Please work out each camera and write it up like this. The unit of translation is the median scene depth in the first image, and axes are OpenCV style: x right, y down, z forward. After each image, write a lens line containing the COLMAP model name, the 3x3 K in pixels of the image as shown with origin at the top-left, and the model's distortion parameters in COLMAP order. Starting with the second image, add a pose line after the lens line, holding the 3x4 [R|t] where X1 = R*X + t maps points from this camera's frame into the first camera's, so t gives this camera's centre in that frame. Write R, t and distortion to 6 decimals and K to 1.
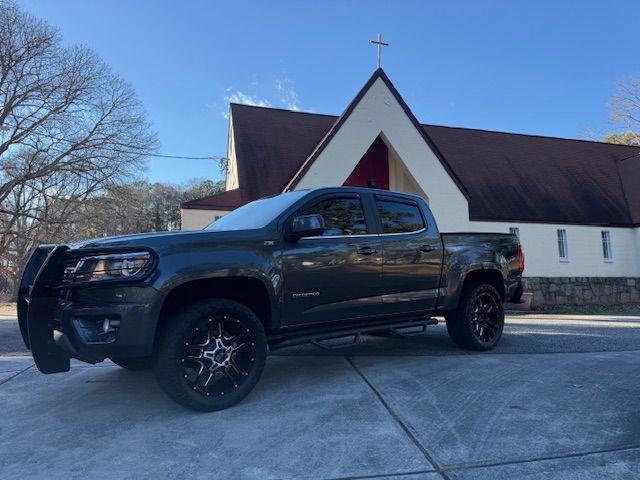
lens RADIAL K [[444.8, 0, 323.0], [0, 444.8, 250.1], [0, 0, 1]] dist [0.087662, -0.129821]
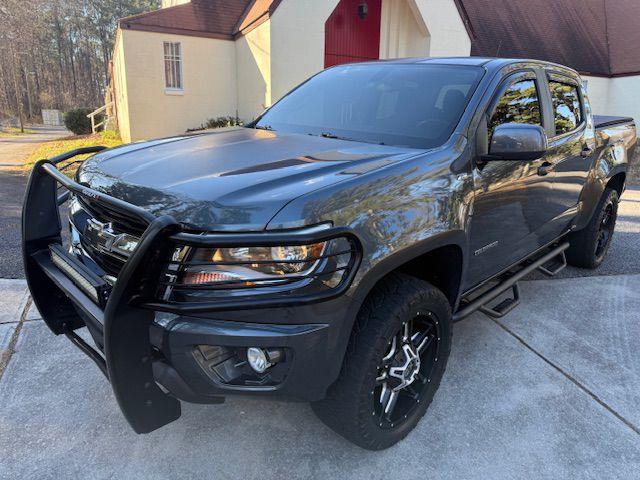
lens RADIAL K [[455.4, 0, 320.0], [0, 455.4, 240.0], [0, 0, 1]] dist [0.001109, -0.000960]
pose [[0.988938, -0.001395, 0.148320, -0.108882], [-0.048936, 0.940899, 0.335133, -0.034706], [-0.140021, -0.338684, 0.930423, 0.117996]]
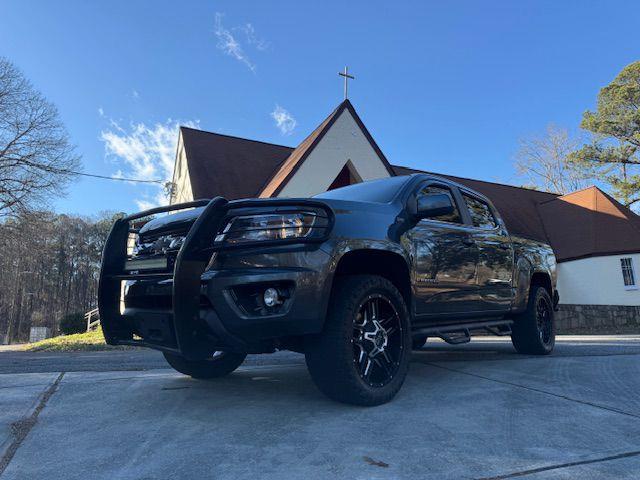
lens RADIAL K [[447.0, 0, 321.3], [0, 447.0, 250.3], [0, 0, 1]] dist [0.043799, -0.038662]
pose [[0.983428, 0.023974, 0.179705, -0.120592], [-0.007599, 0.995798, -0.091261, 0.035543], [-0.181137, 0.088383, 0.979478, 0.040985]]
